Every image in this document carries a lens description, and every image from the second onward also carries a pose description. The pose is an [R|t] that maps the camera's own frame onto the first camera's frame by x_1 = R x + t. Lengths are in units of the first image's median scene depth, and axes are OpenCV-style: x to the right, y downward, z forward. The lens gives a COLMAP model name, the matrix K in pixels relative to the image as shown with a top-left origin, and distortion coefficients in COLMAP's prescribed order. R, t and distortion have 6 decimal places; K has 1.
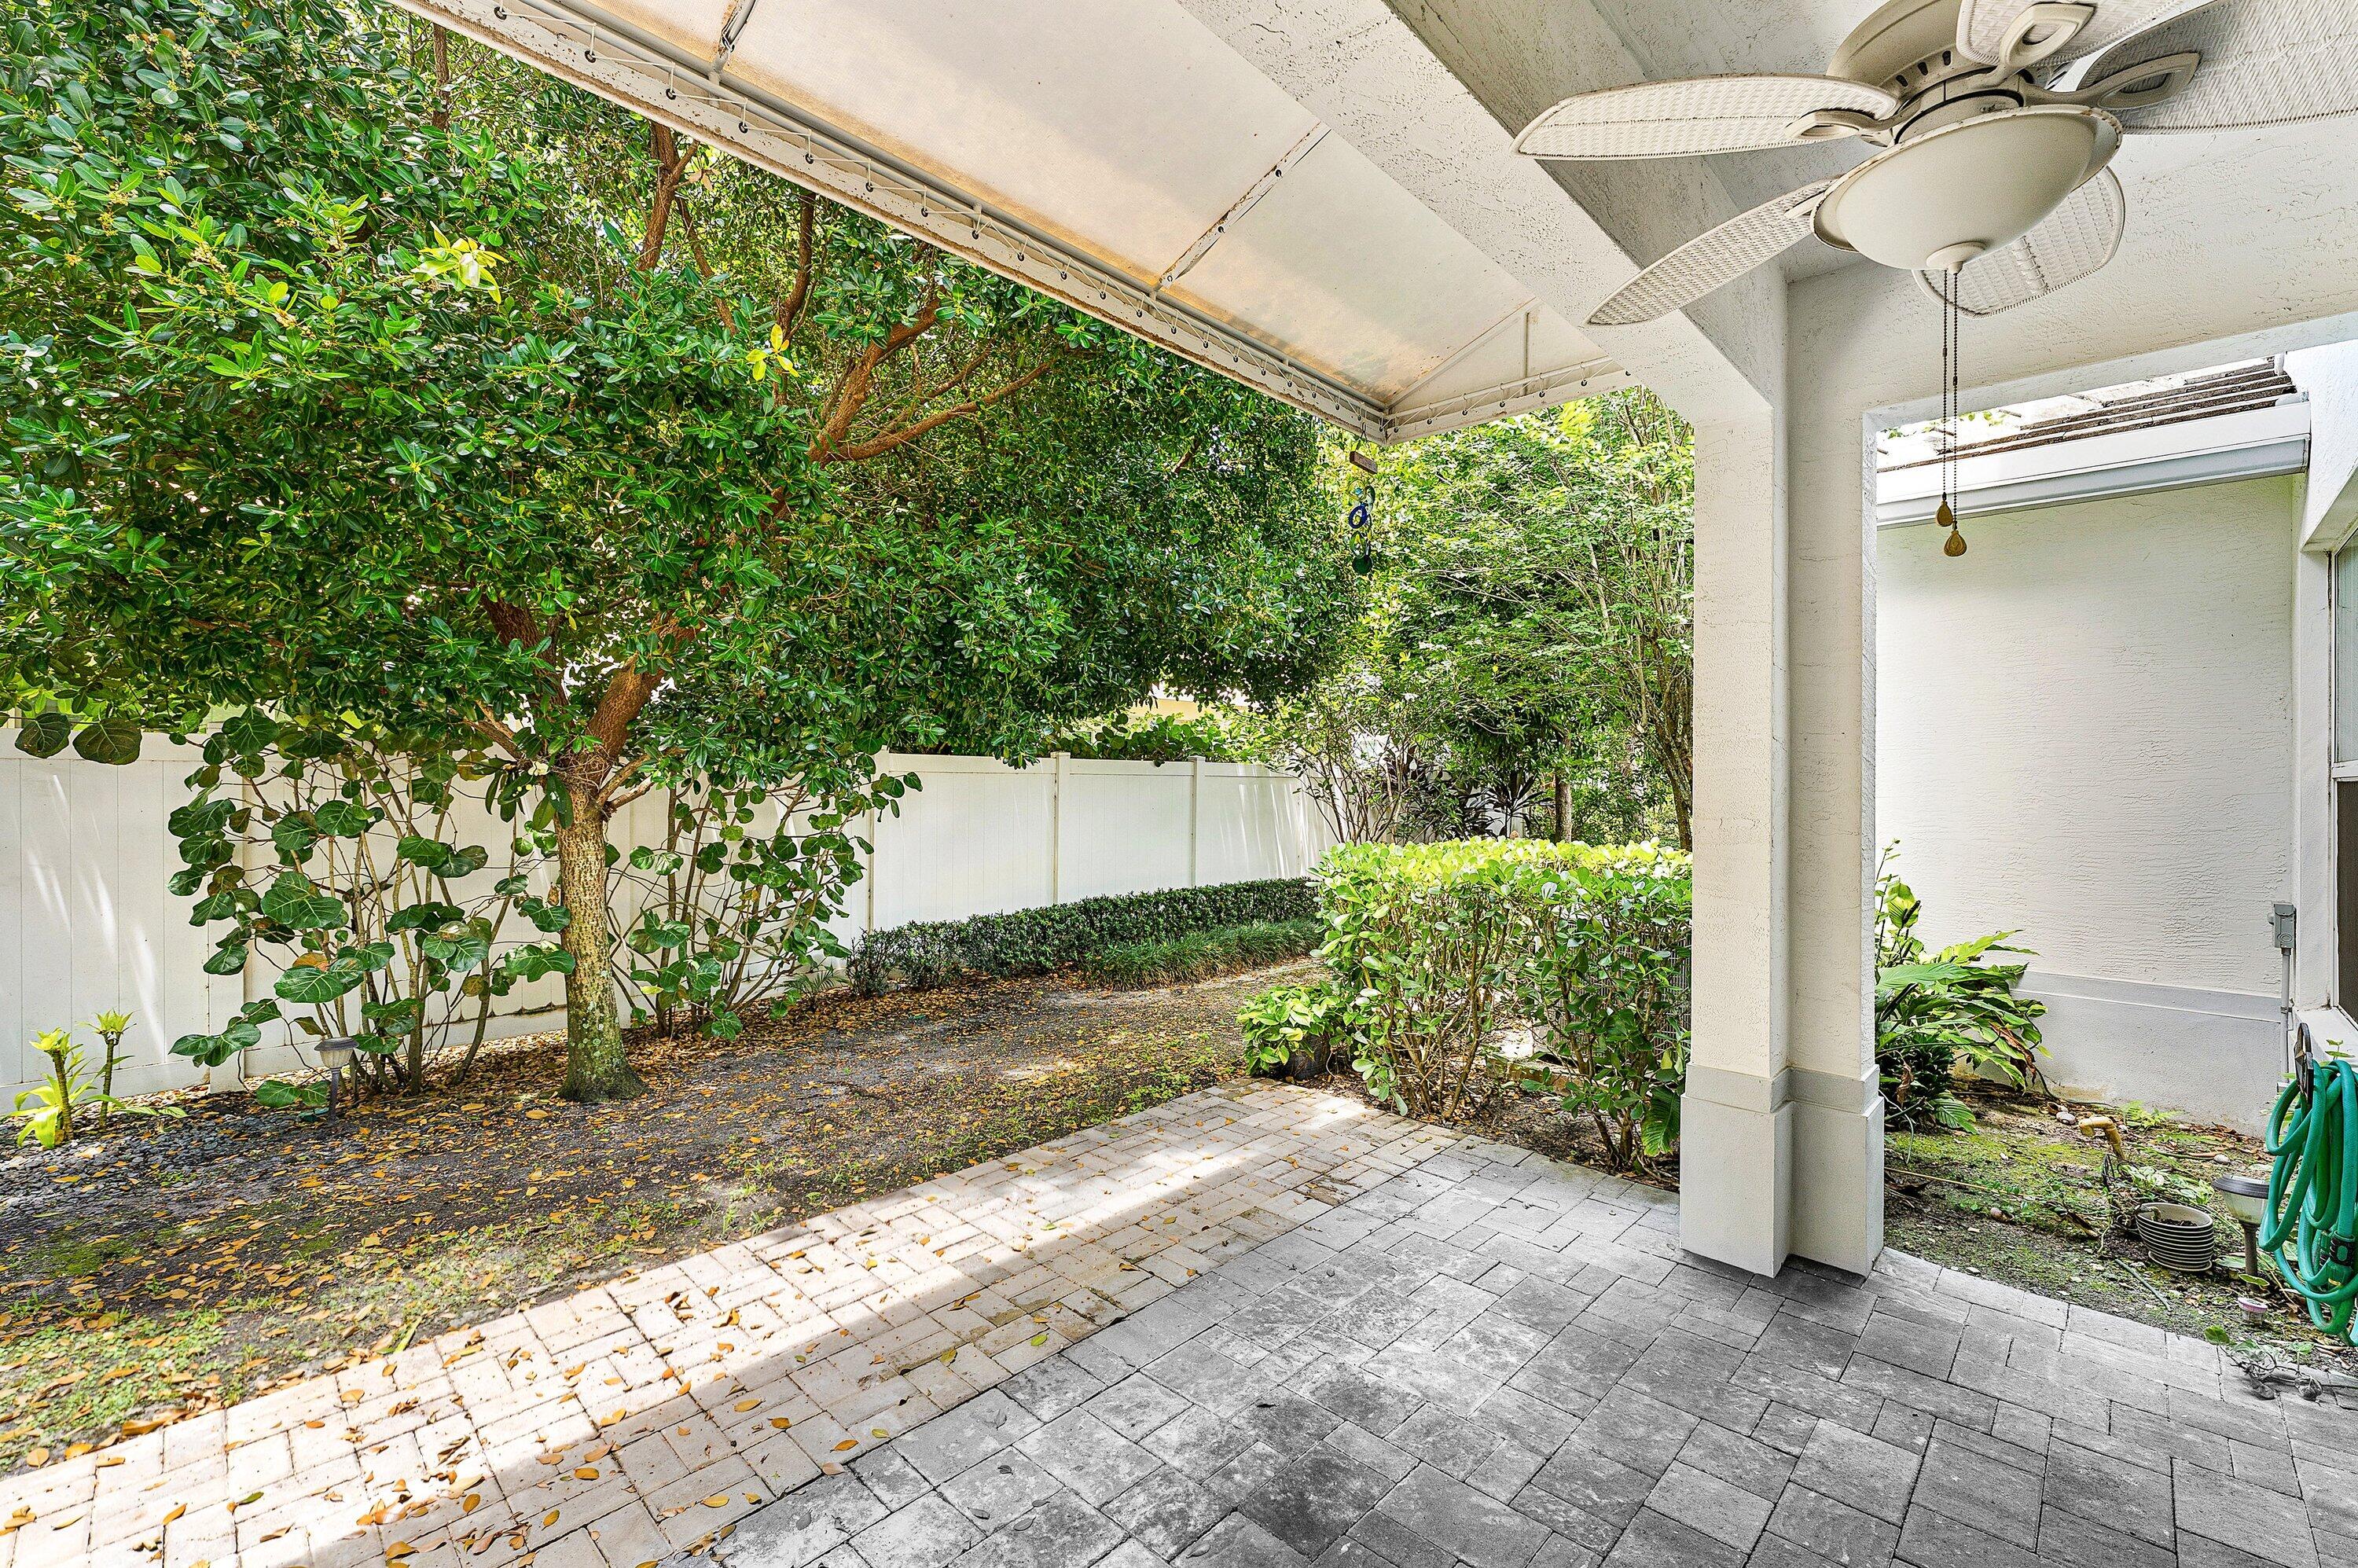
lens RADIAL K [[964.9, 0, 1181.8], [0, 964.9, 785.1], [0, 0, 1]] dist [-0.000619, 0.000168]
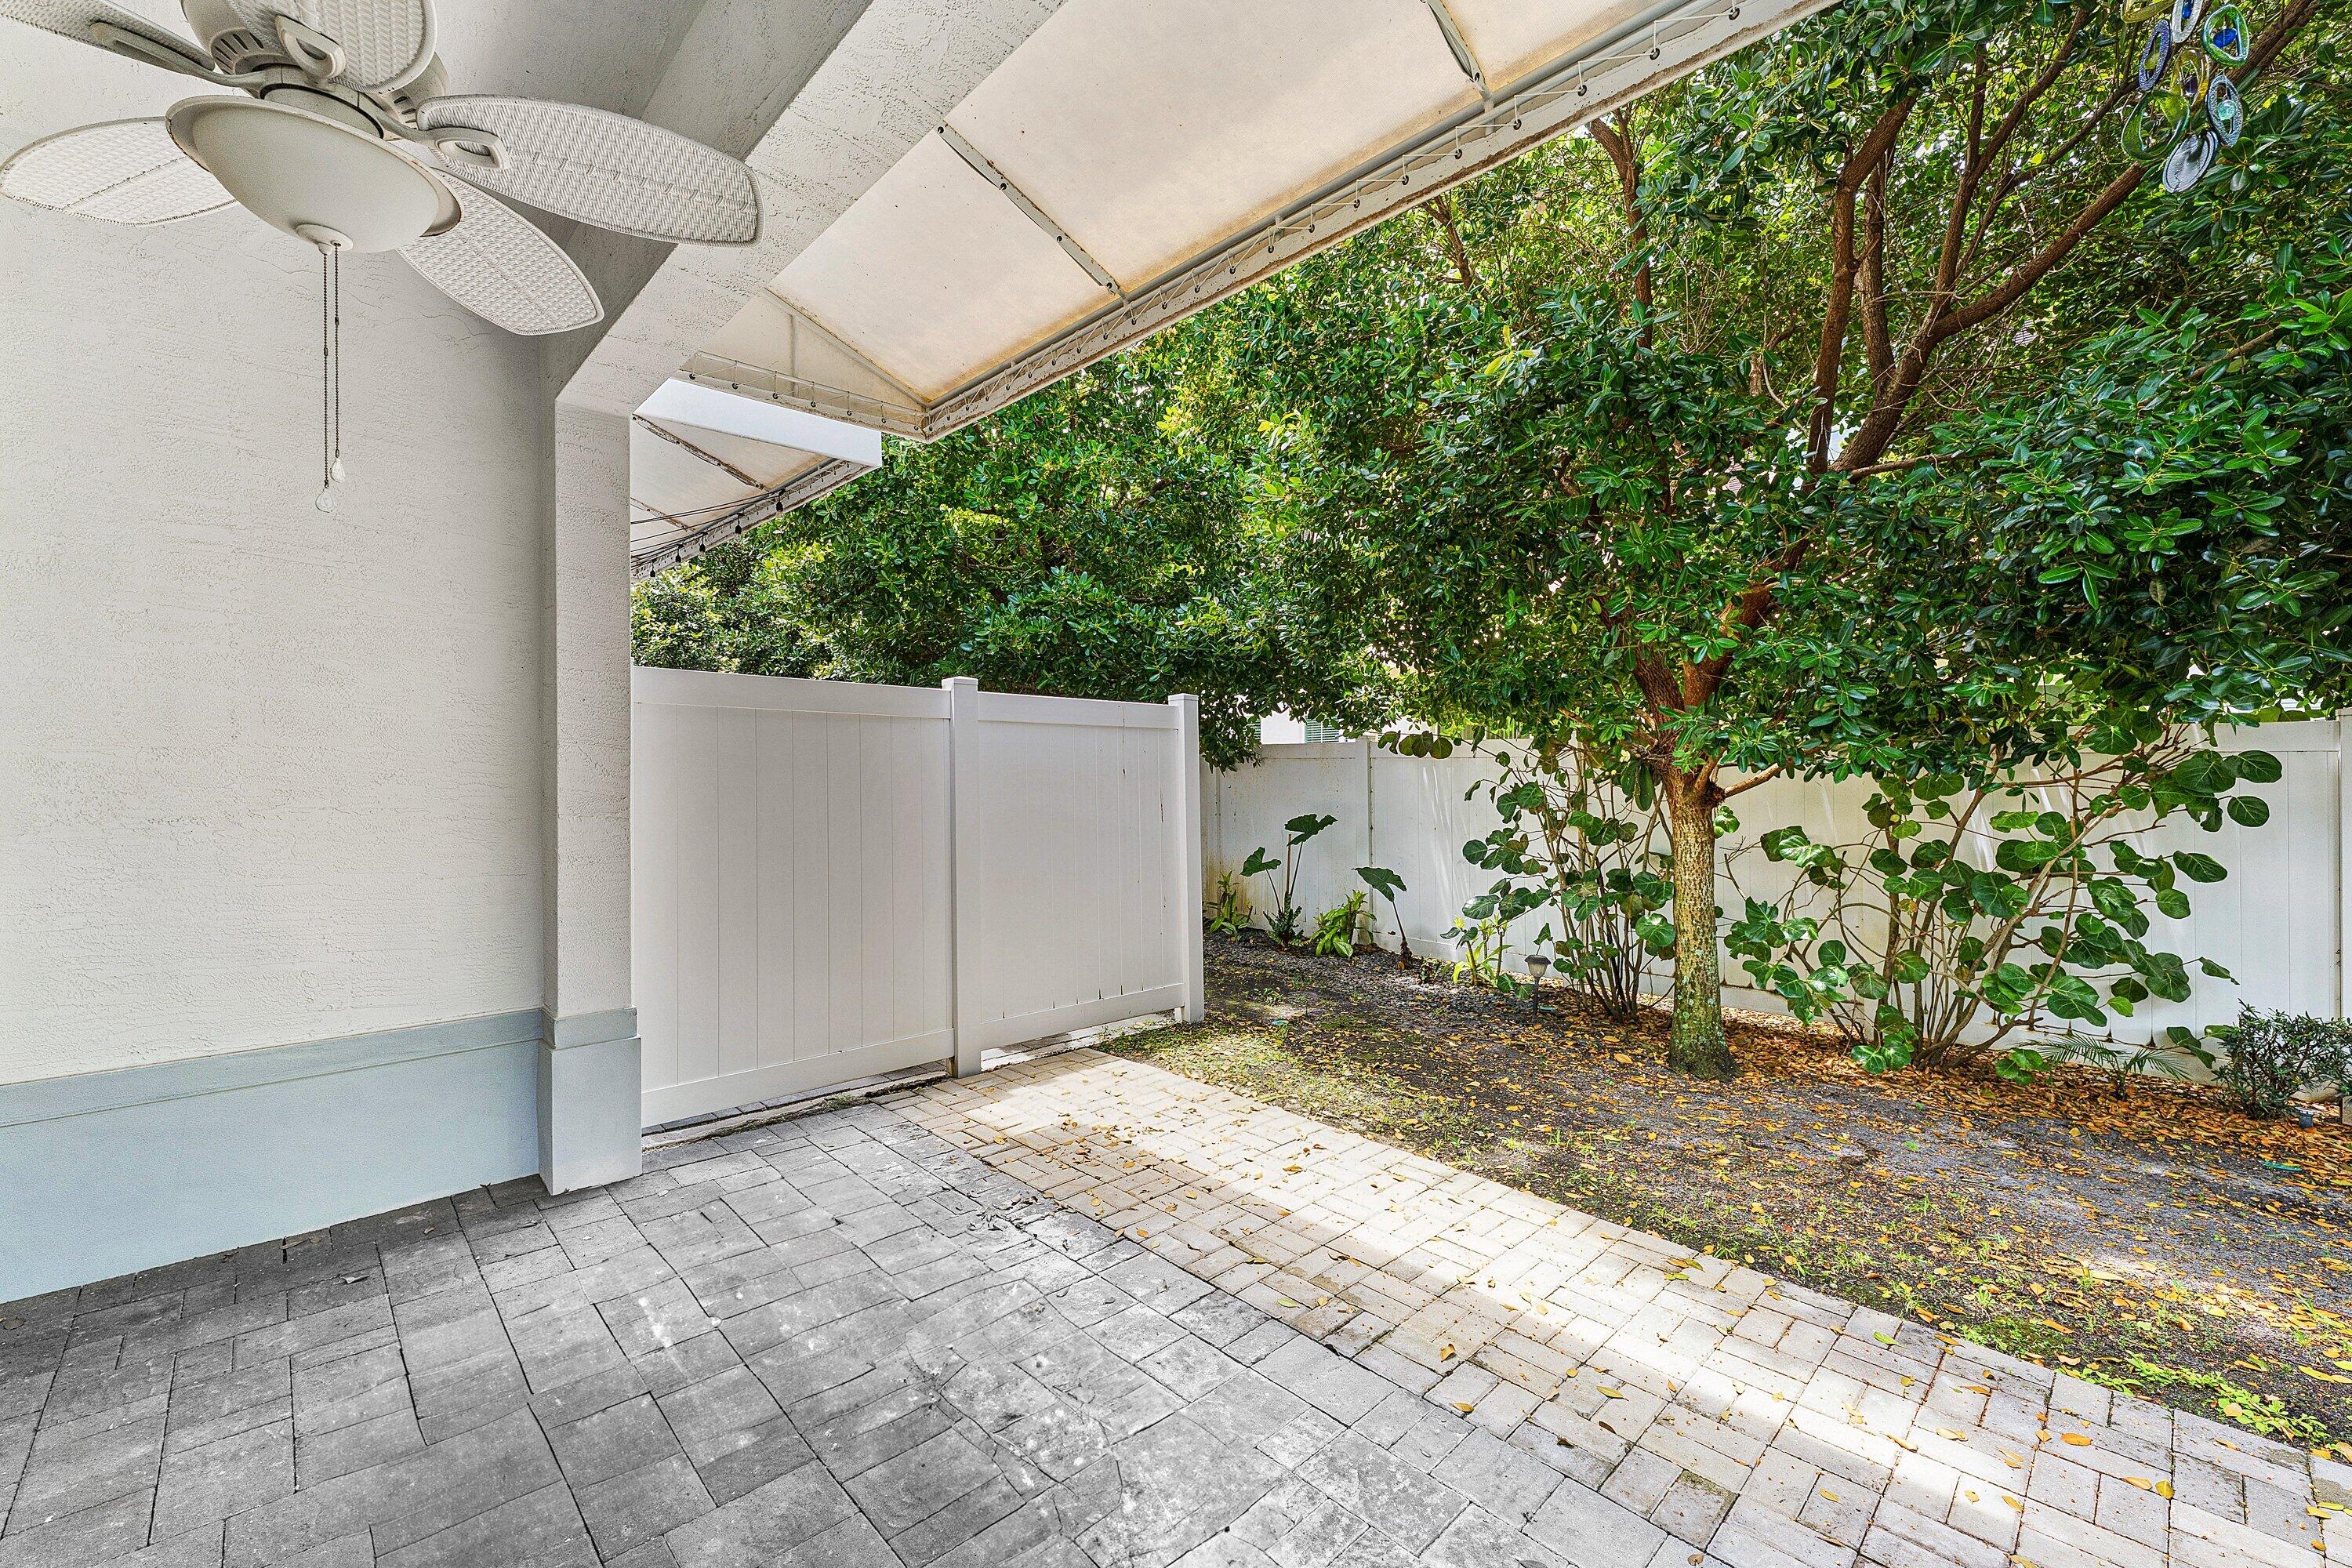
lens RADIAL K [[962.4, 0, 1178.7], [0, 962.4, 785.1], [0, 0, 1]] dist [-0.000619, 0.000168]
pose [[-0.035375, 0.005855, -0.999357, 0.627383], [-0.007198, 0.999955, 0.006113, 0.020683], [0.999348, 0.007410, -0.035331, 0.670248]]
